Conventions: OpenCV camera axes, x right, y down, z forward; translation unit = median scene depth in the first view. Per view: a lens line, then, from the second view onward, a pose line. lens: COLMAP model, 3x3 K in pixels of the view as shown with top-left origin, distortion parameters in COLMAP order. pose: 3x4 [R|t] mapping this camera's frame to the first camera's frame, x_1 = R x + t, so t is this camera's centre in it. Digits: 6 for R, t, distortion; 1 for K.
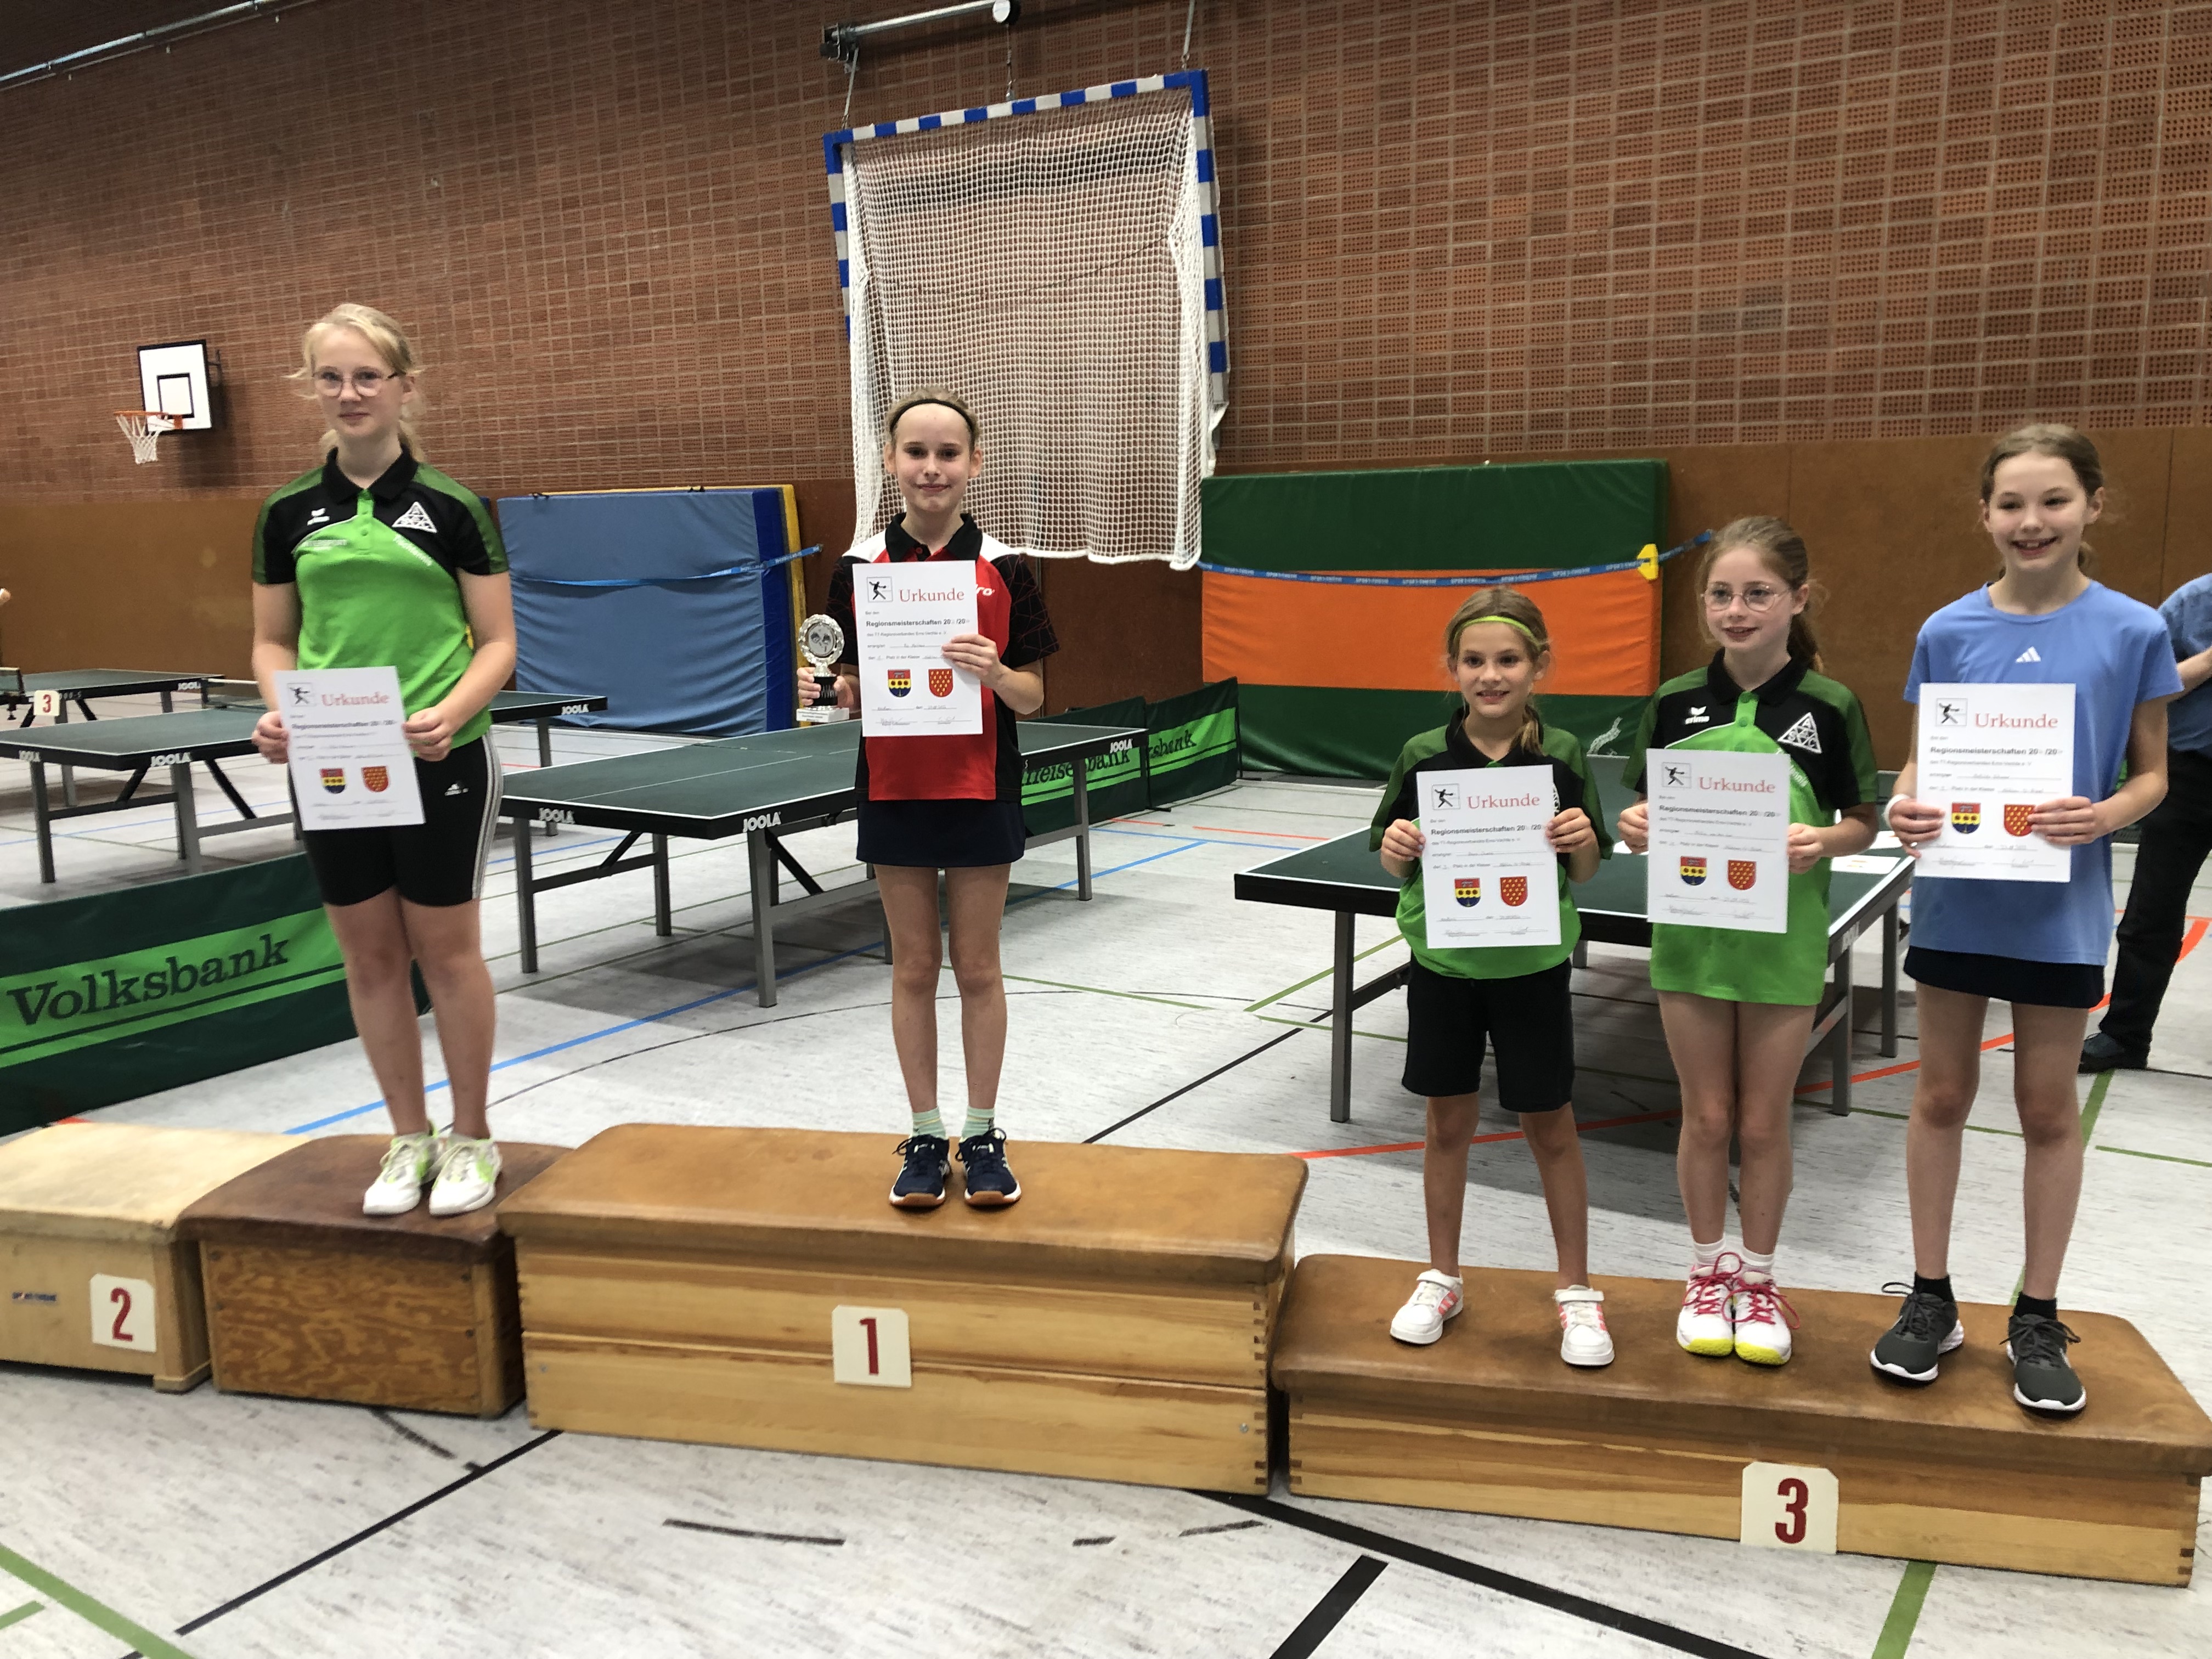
lens RADIAL K [[1860.0, 0, 1054.3], [0, 1860.0, 821.8], [0, 0, 1]] dist [0.010026, 0.004599]
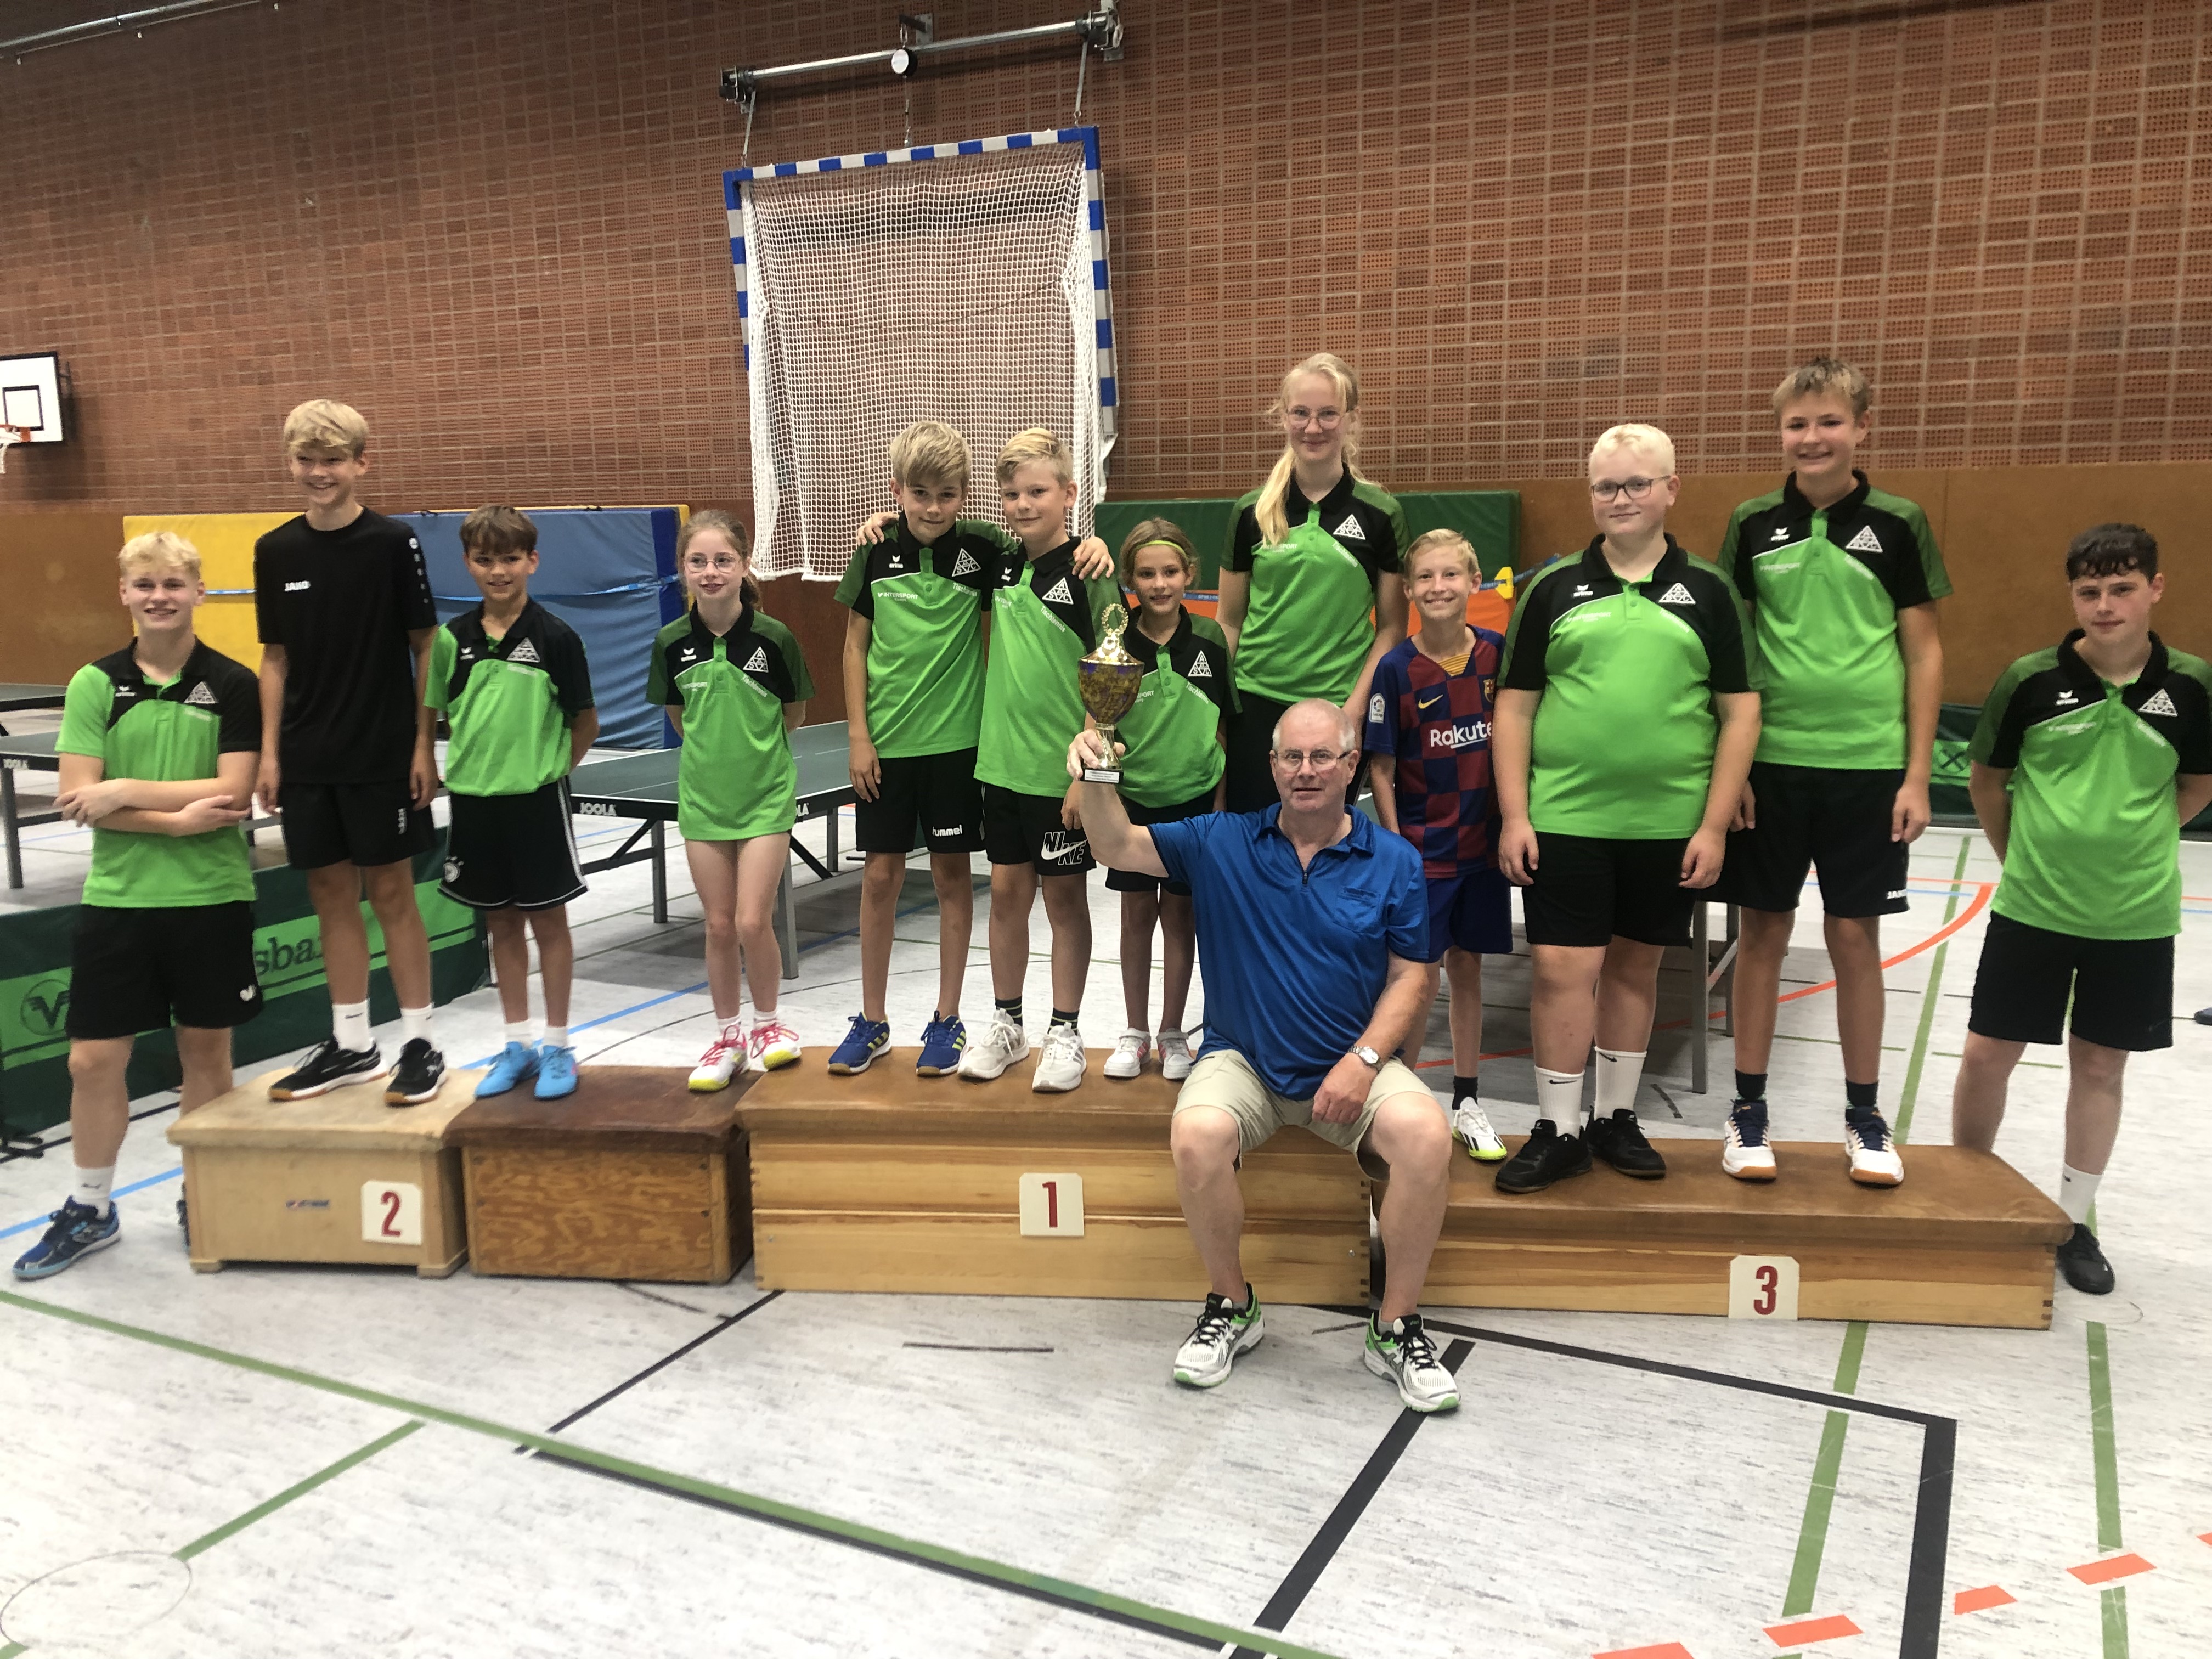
lens RADIAL K [[1860.0, 0, 1065.0], [0, 1860.0, 836.3], [0, 0, 1]] dist [0.010026, 0.004599]
pose [[0.993251, -0.011878, 0.115379, -0.076520], [0.012127, 0.999925, -0.001456, 0.011584], [-0.115353, 0.002845, 0.993320, -0.081968]]
